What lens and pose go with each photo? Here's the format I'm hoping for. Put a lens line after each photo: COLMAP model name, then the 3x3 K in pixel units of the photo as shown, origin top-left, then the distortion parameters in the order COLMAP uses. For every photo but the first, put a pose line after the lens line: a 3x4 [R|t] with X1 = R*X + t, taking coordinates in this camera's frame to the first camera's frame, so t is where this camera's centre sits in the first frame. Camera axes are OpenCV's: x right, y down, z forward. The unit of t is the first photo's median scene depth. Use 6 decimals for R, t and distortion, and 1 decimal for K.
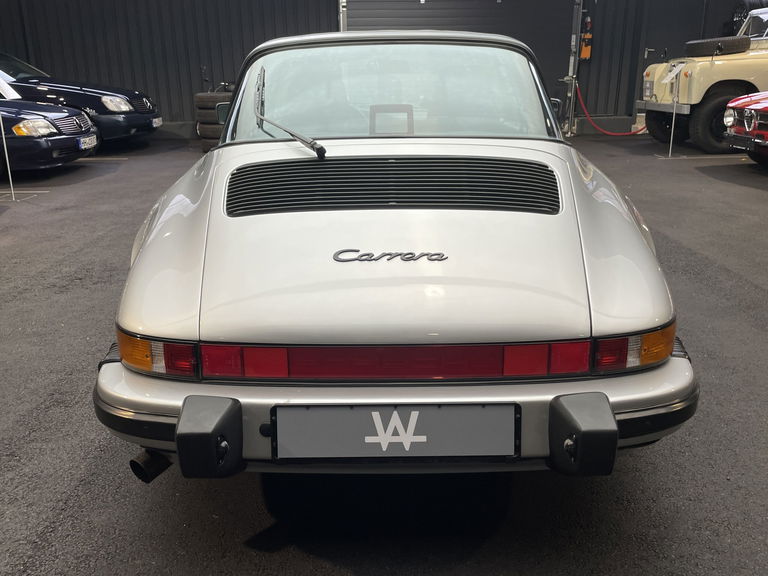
lens RADIAL K [[652.1, 0, 384.0], [0, 652.1, 288.0], [0, 0, 1]] dist [0.058049, -0.074104]
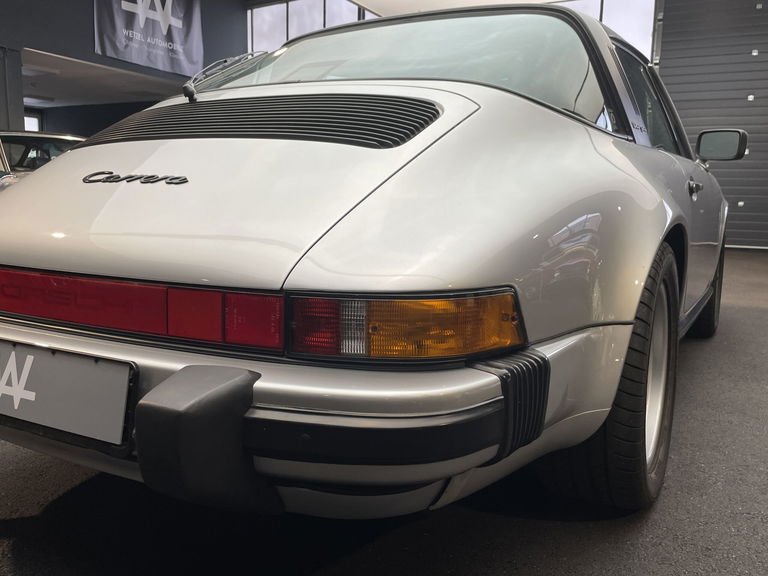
lens RADIAL K [[666.2, 0, 384.0], [0, 666.2, 288.0], [0, 0, 1]] dist [0.092625, -0.141079]
pose [[0.879230, 0.091530, -0.467522, 0.660406], [-0.168935, 0.977498, -0.126331, 0.130005], [0.445438, 0.190055, 0.874908, 0.456408]]
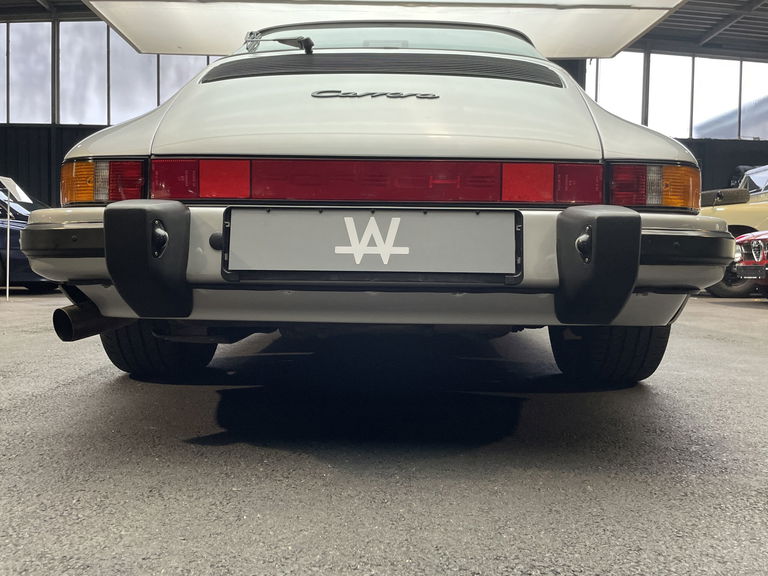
lens RADIAL K [[666.2, 0, 384.0], [0, 666.2, 288.0], [0, 0, 1]] dist [0.092625, -0.141079]
pose [[0.999619, 0.024750, -0.012250, 0.040450], [-0.027099, 0.964527, -0.262589, 0.451953], [0.005317, 0.262820, 0.964830, 0.176771]]
